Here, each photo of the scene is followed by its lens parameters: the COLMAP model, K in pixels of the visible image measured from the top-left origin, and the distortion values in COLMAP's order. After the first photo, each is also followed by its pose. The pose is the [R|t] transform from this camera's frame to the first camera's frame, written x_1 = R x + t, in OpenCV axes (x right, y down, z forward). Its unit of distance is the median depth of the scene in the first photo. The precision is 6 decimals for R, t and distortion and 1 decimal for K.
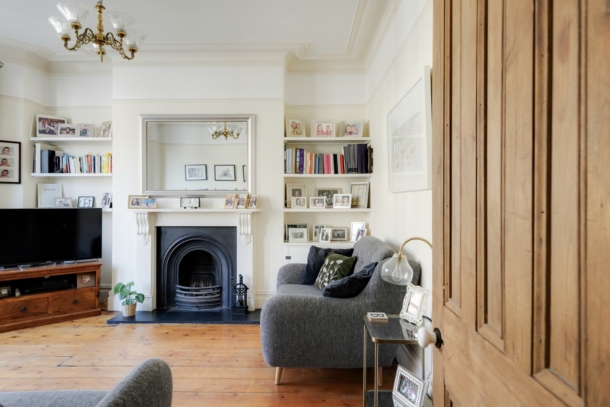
lens RADIAL K [[358.0, 0, 306.3], [0, 358.0, 204.2], [0, 0, 1]] dist [0.000886, -0.000360]
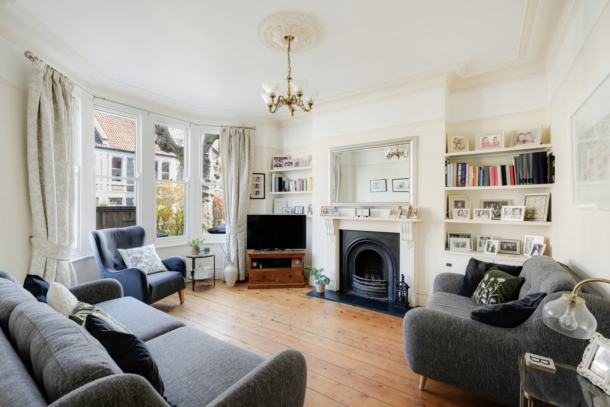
lens RADIAL K [[270.4, 0, 305.2], [0, 270.4, 206.8], [0, 0, 1]] dist [-0.001262, -0.000405]
pose [[0.825399, 0.006501, -0.564512, 0.051738], [-0.006120, 0.999978, 0.002567, -0.025516], [0.564516, 0.001336, 0.825421, 0.086332]]
